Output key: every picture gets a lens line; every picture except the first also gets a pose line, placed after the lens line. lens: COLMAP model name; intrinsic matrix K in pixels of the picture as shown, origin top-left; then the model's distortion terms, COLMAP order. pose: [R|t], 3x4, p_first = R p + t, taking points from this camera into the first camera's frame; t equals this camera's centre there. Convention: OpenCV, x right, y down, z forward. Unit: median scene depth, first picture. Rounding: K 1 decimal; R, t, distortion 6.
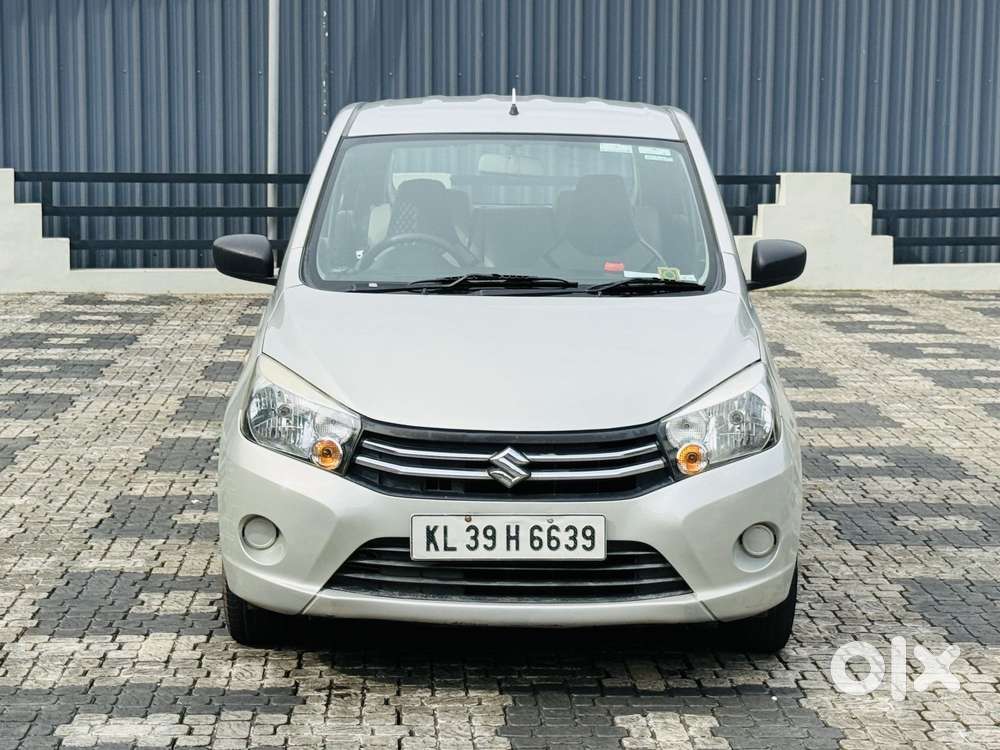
lens RADIAL K [[2167.3, 0, 500.0], [0, 2167.3, 375.0], [0, 0, 1]] dist [0.086656, 0.429516]
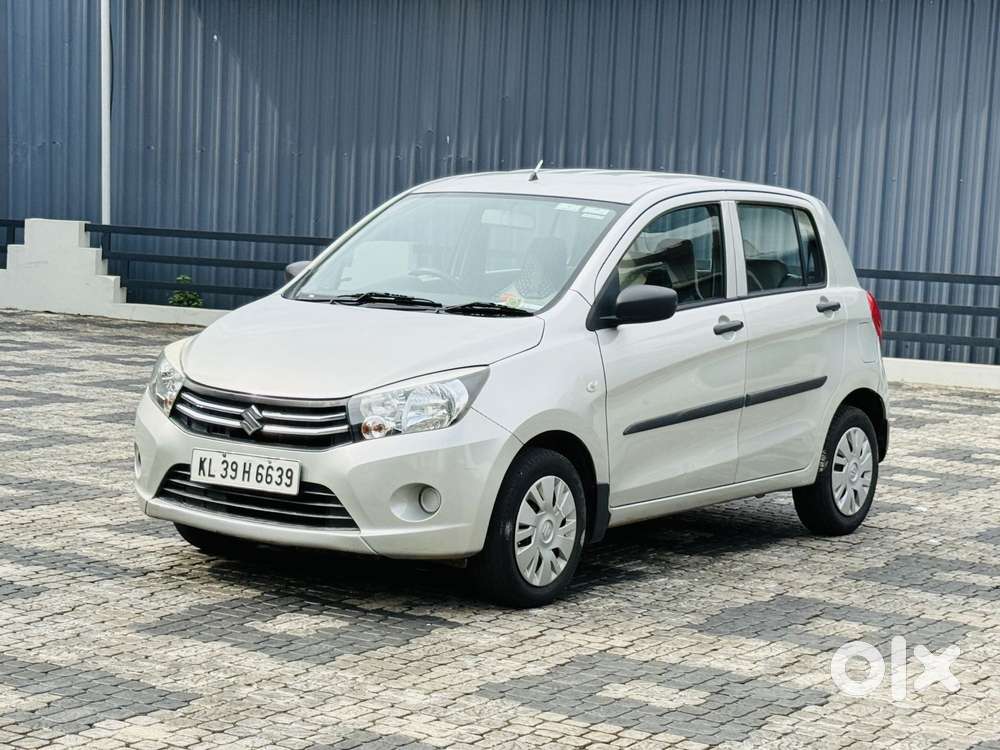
lens RADIAL K [[2167.3, 0, 500.0], [0, 2167.3, 375.0], [0, 0, 1]] dist [0.086656, 0.429516]
pose [[0.807283, 0.069594, -0.586047, 0.922099], [-0.106838, 0.993849, -0.029150, 0.037242], [0.580413, 0.086144, 0.809753, -0.013317]]
